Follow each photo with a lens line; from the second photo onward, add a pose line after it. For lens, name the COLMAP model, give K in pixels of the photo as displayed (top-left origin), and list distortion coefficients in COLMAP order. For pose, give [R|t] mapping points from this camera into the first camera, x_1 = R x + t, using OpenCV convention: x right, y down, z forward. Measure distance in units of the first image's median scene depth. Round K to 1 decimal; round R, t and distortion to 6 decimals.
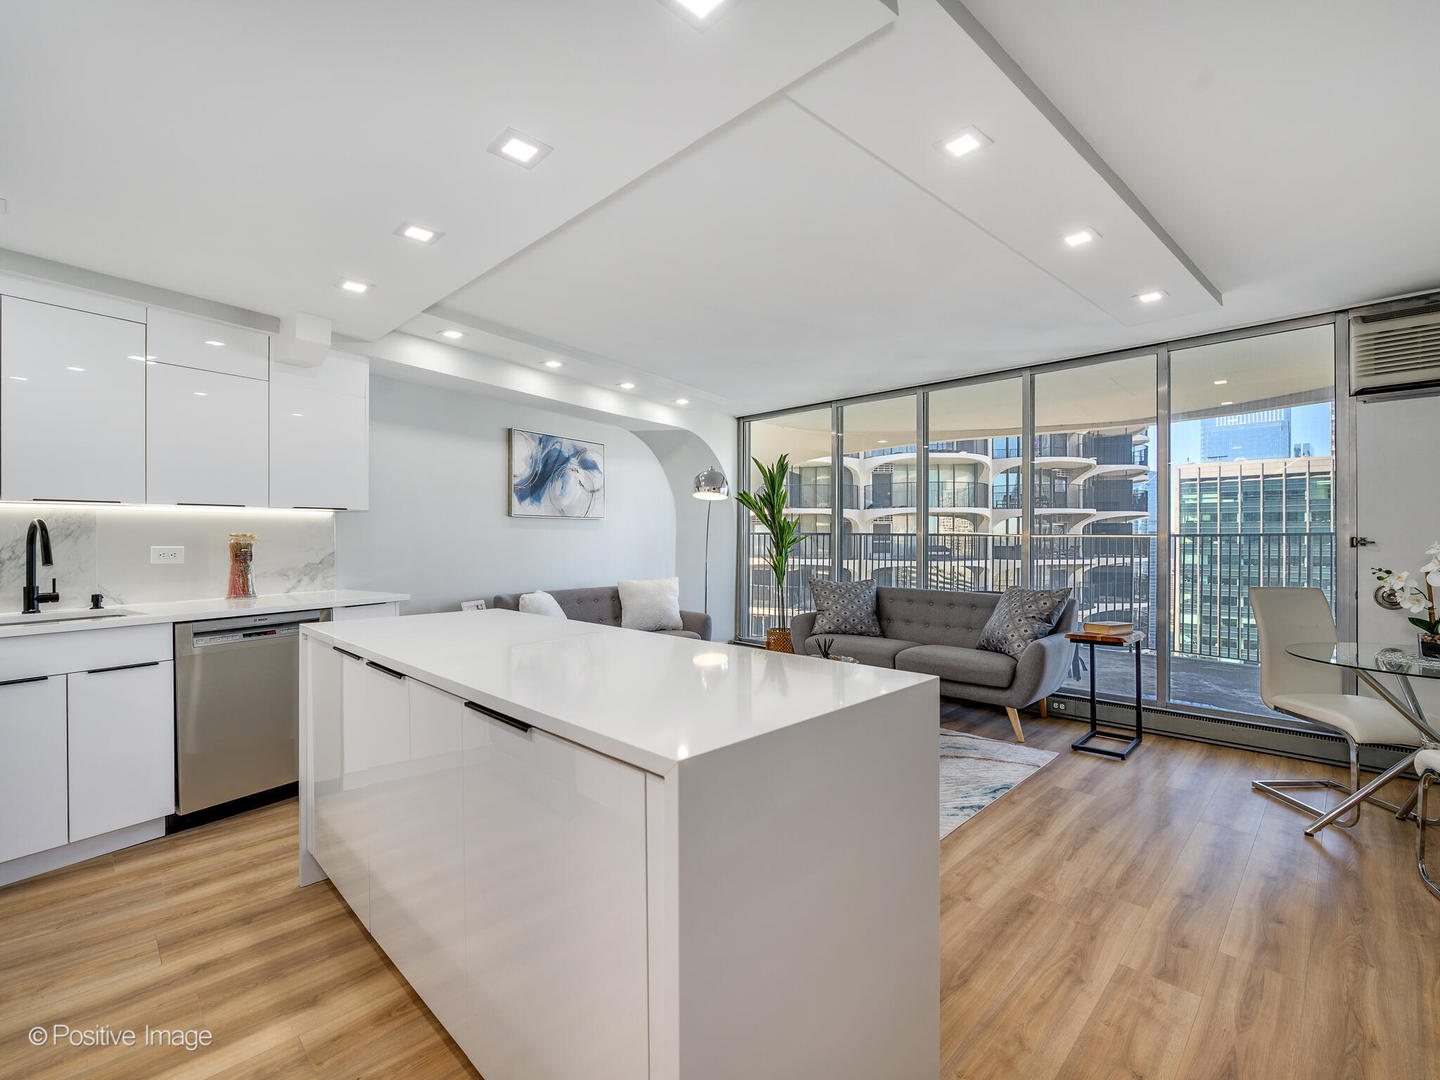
lens RADIAL K [[670.7, 0, 720.0], [0, 670.7, 540.0], [0, 0, 1]] dist [0.000109, -0.000007]
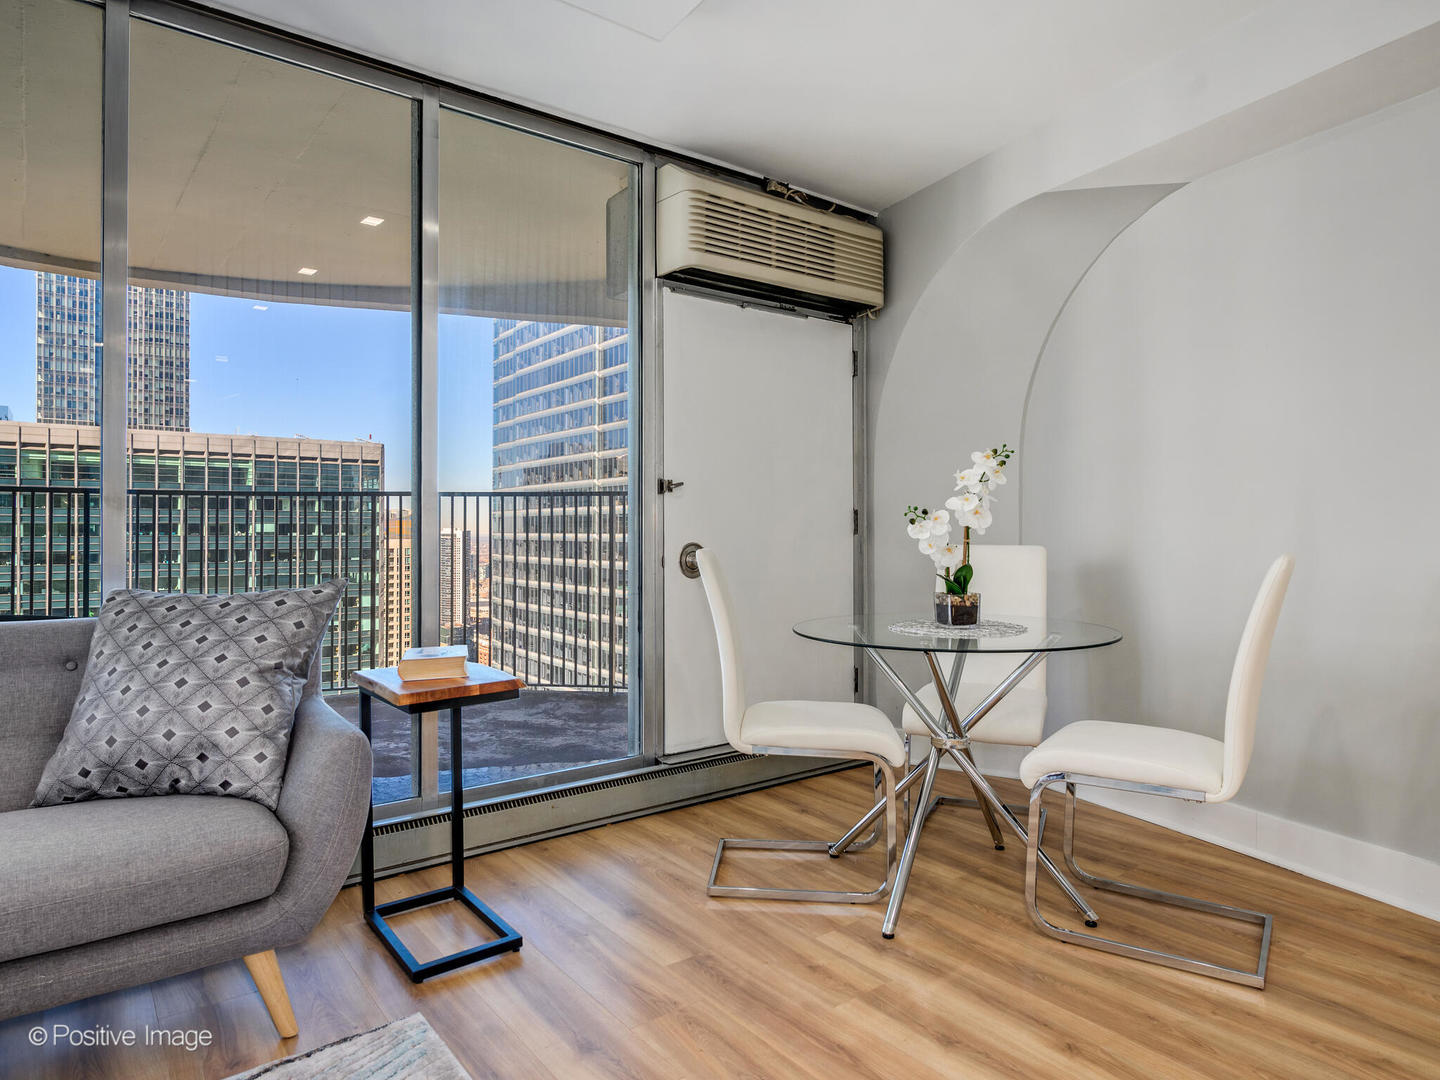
lens RADIAL K [[873.7, 0, 720.0], [0, 873.7, 540.0], [0, 0, 1]] dist [-0.001332, -0.000076]
pose [[0.135477, -0.008324, 0.990746, 0.044658], [0.003546, 0.999962, 0.007916, 0.049699], [-0.990774, 0.002440, 0.135501, 0.779593]]
